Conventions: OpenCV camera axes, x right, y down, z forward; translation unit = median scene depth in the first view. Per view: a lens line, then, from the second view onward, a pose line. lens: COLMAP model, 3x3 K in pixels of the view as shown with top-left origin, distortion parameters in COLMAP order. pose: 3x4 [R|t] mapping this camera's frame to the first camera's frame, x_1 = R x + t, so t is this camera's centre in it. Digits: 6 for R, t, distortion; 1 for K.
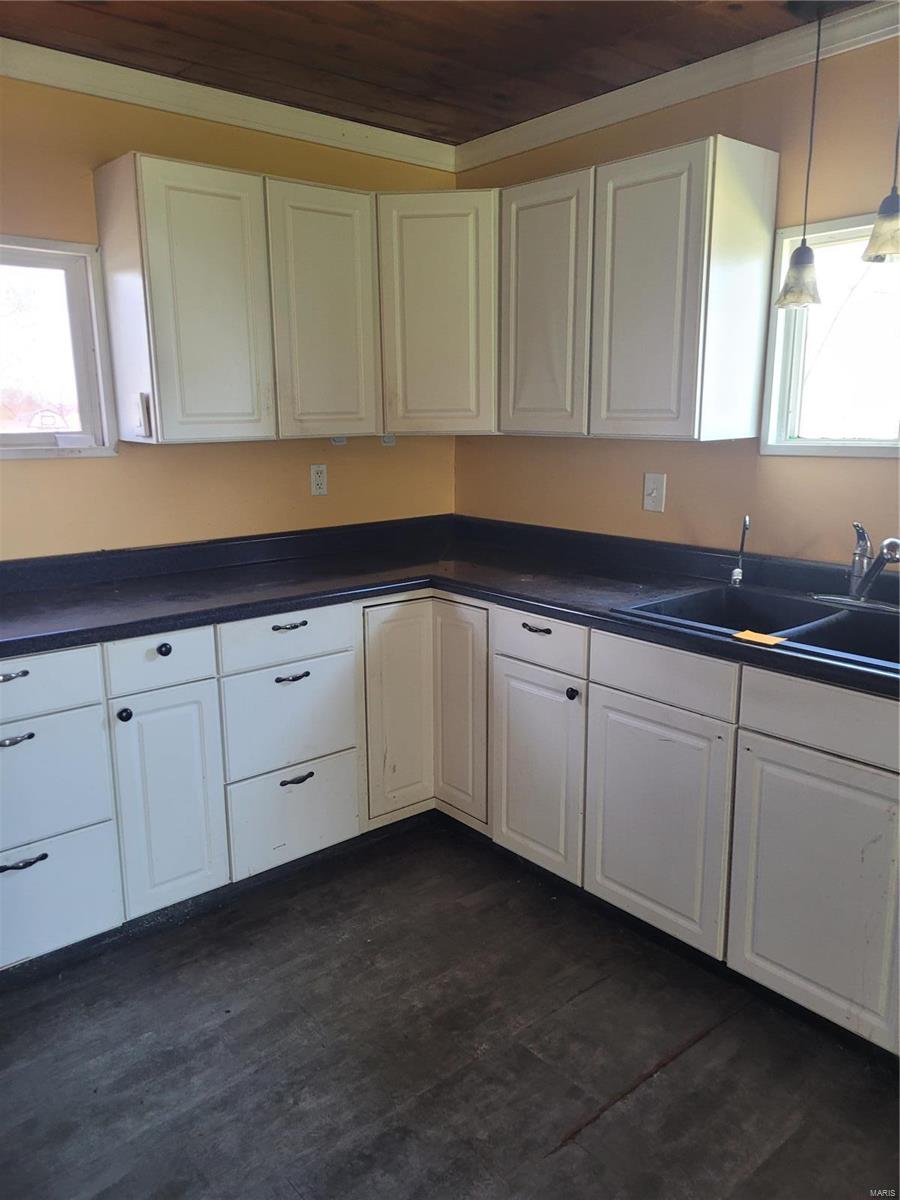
lens RADIAL K [[911.7, 0, 450.0], [0, 911.7, 600.0], [0, 0, 1]] dist [0.043993, -0.038562]
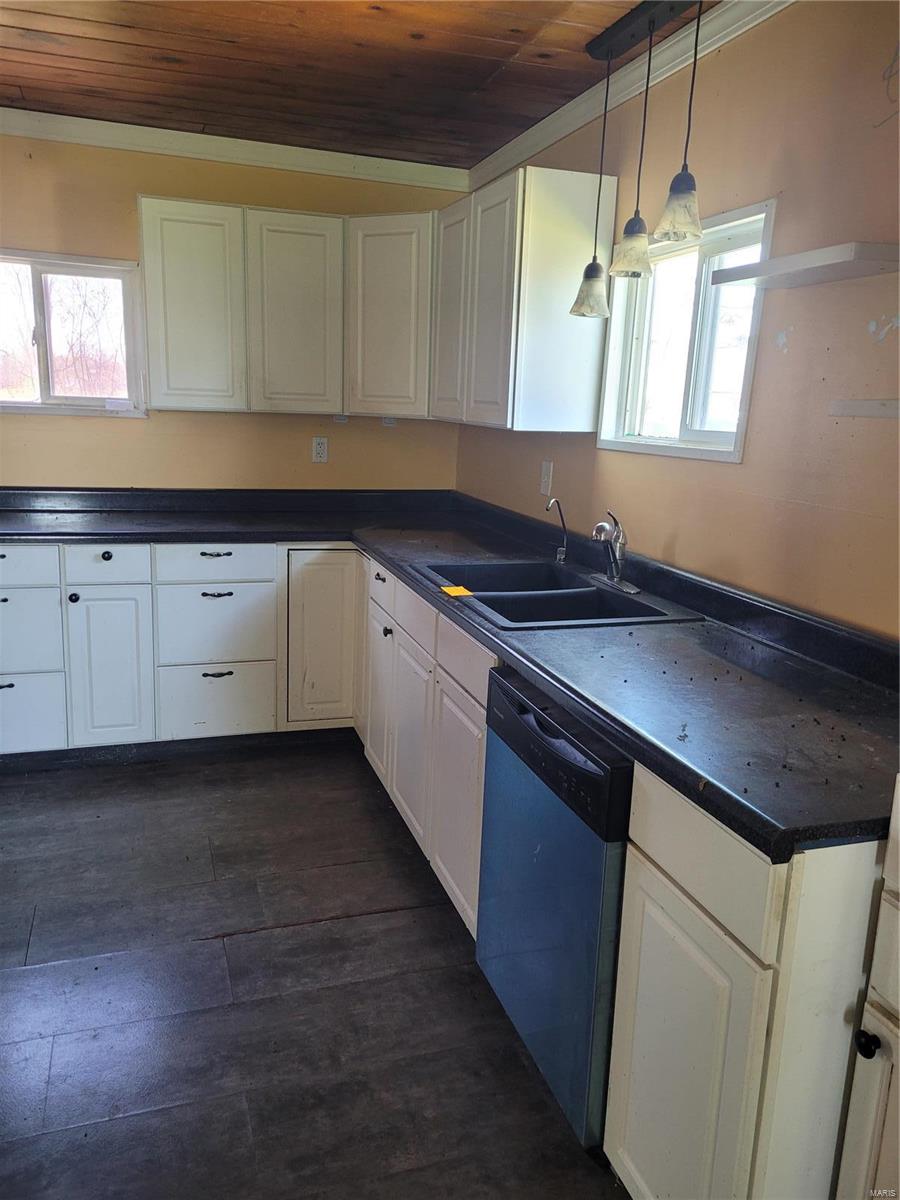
lens RADIAL K [[911.7, 0, 450.0], [0, 911.7, 600.0], [0, 0, 1]] dist [0.043993, -0.038562]
pose [[0.926637, 0.125380, -0.354435, 0.590969], [-0.124033, 0.991921, 0.026616, 0.016982], [0.354908, 0.019298, 0.934702, -0.095548]]
